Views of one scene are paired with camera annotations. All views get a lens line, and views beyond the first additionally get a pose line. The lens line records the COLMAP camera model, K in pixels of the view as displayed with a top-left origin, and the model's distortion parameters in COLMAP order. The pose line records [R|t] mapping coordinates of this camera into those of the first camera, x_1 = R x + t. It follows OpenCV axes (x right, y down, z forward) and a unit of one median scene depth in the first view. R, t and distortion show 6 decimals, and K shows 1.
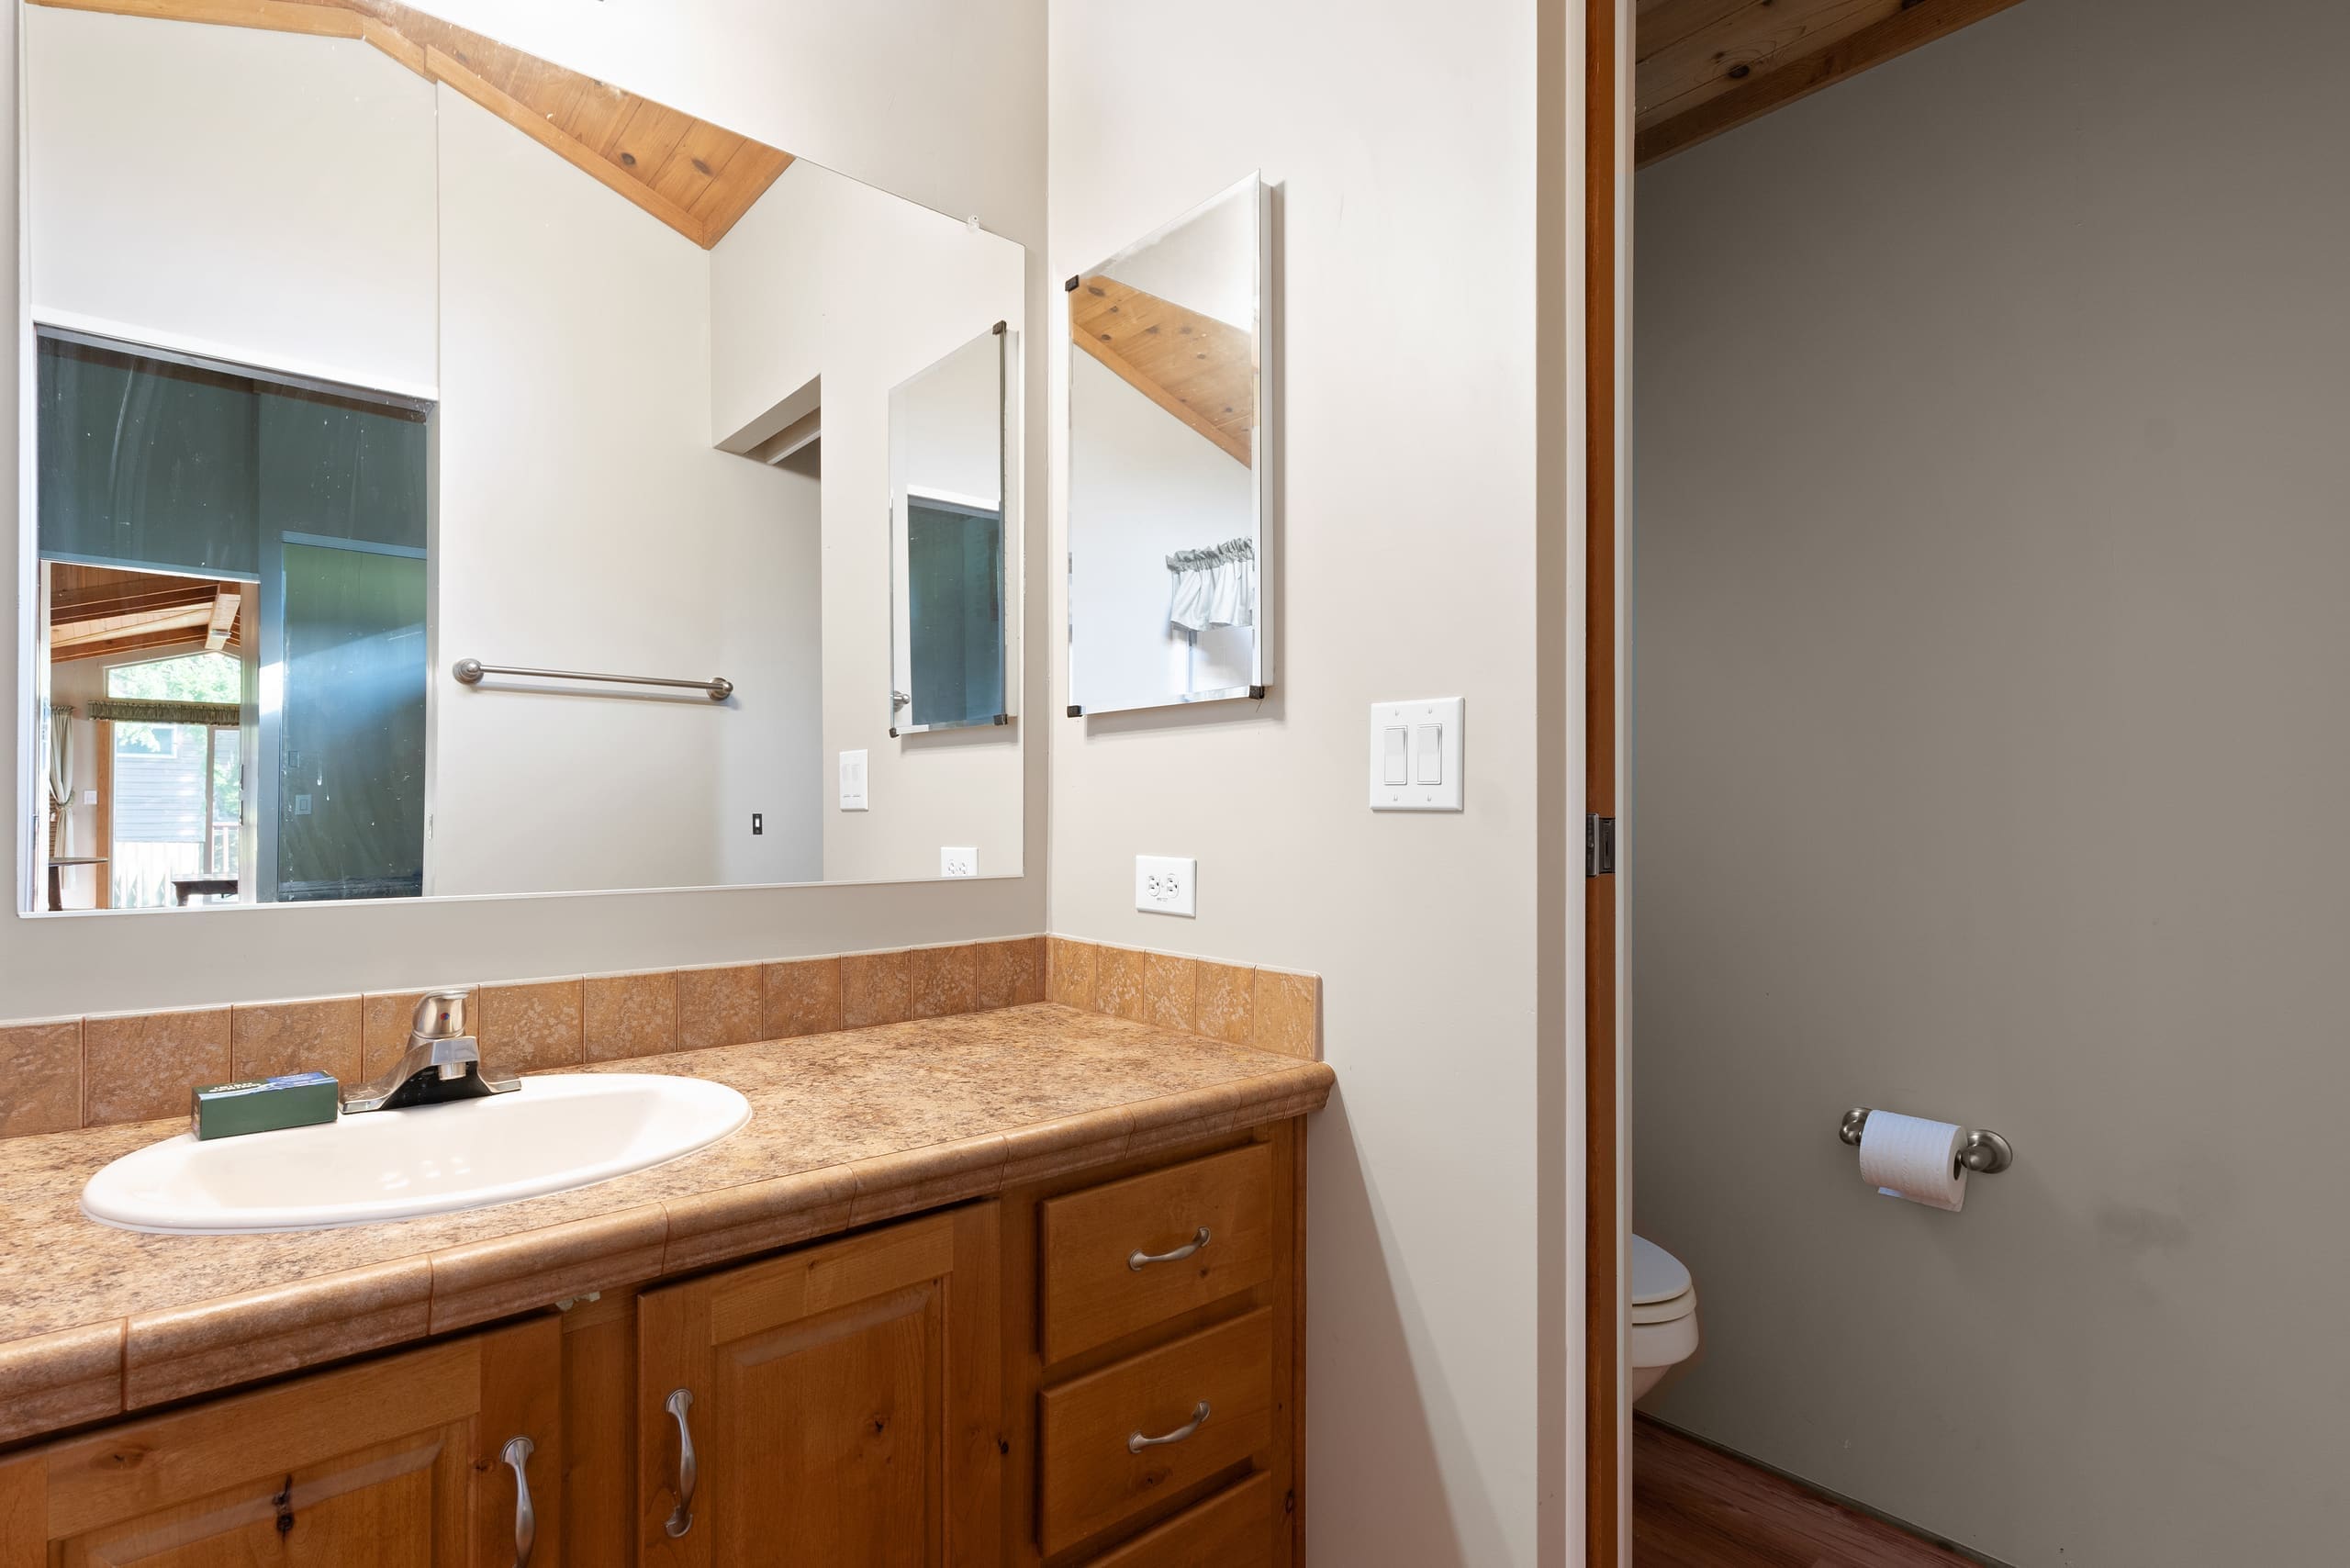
lens RADIAL K [[1154.8, 0, 1149.7], [0, 1154.8, 800.8], [0, 0, 1]] dist [0.005020, 0.000609]
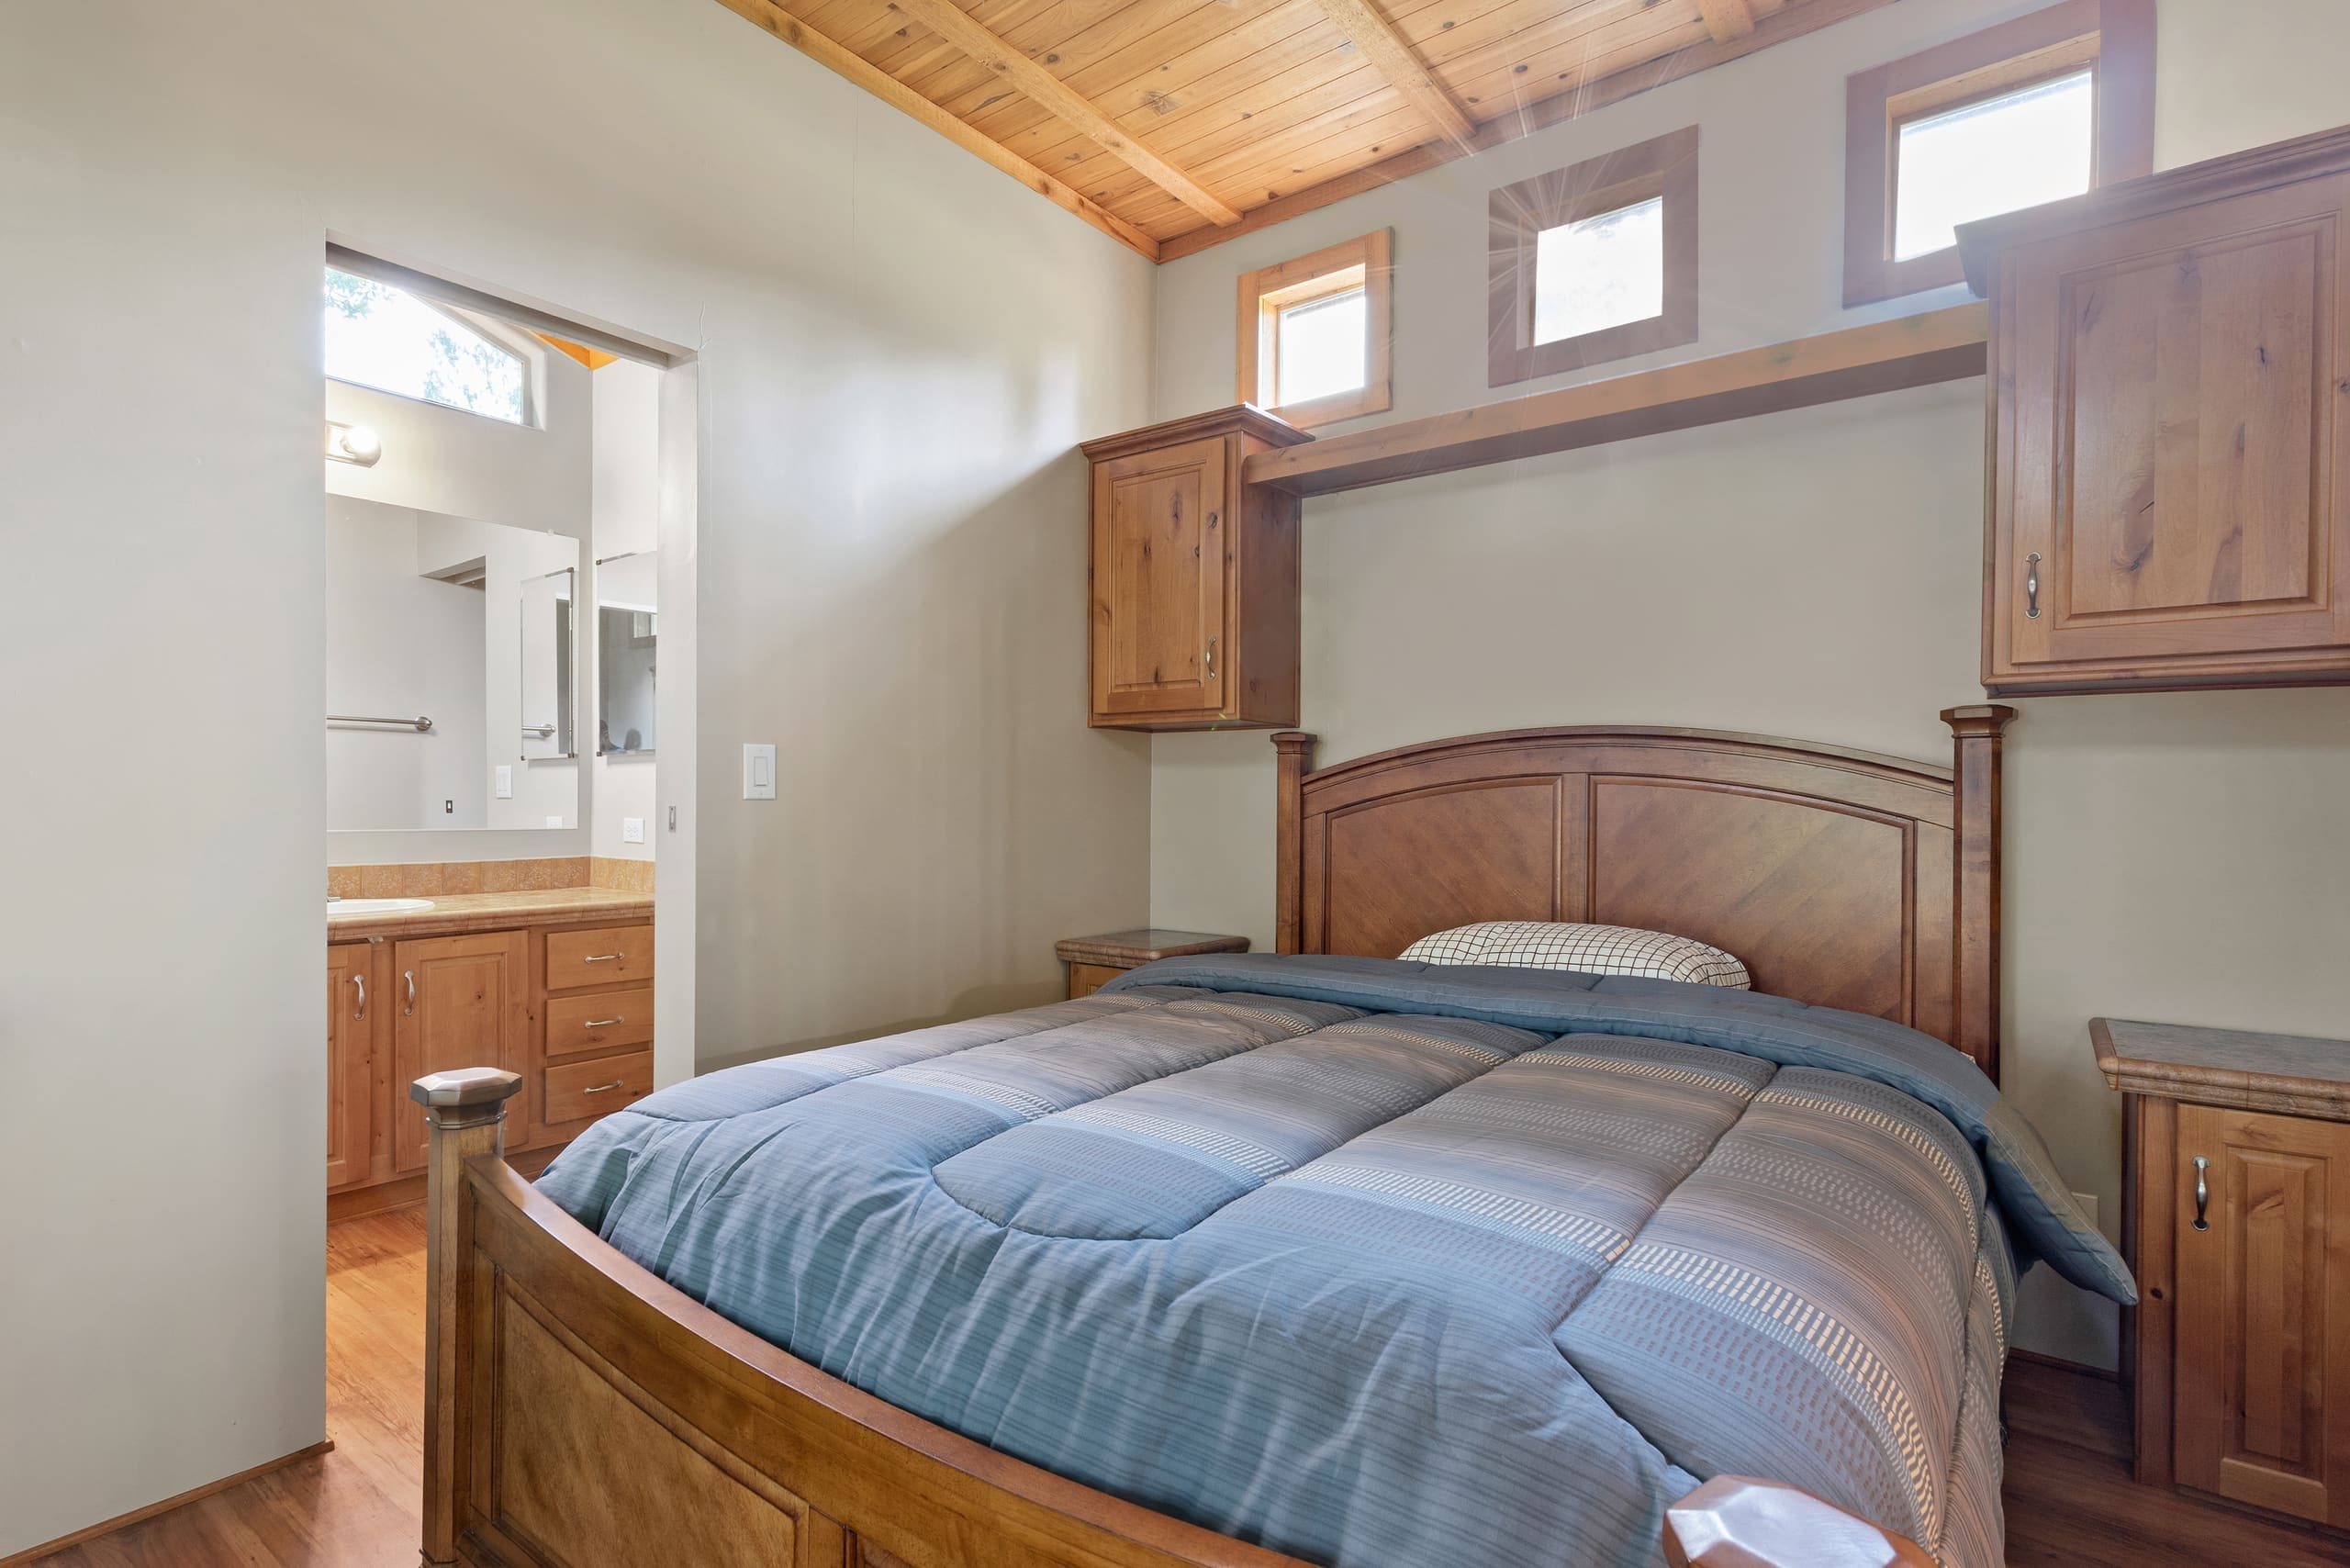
lens RADIAL K [[1154.8, 0, 1149.7], [0, 1154.8, 800.8], [0, 0, 1]] dist [0.005020, 0.000609]
pose [[0.979222, 0.004551, 0.202742, 0.571720], [-0.006162, 0.999954, 0.007318, -0.010742], [-0.202699, -0.008415, 0.979205, -1.531738]]
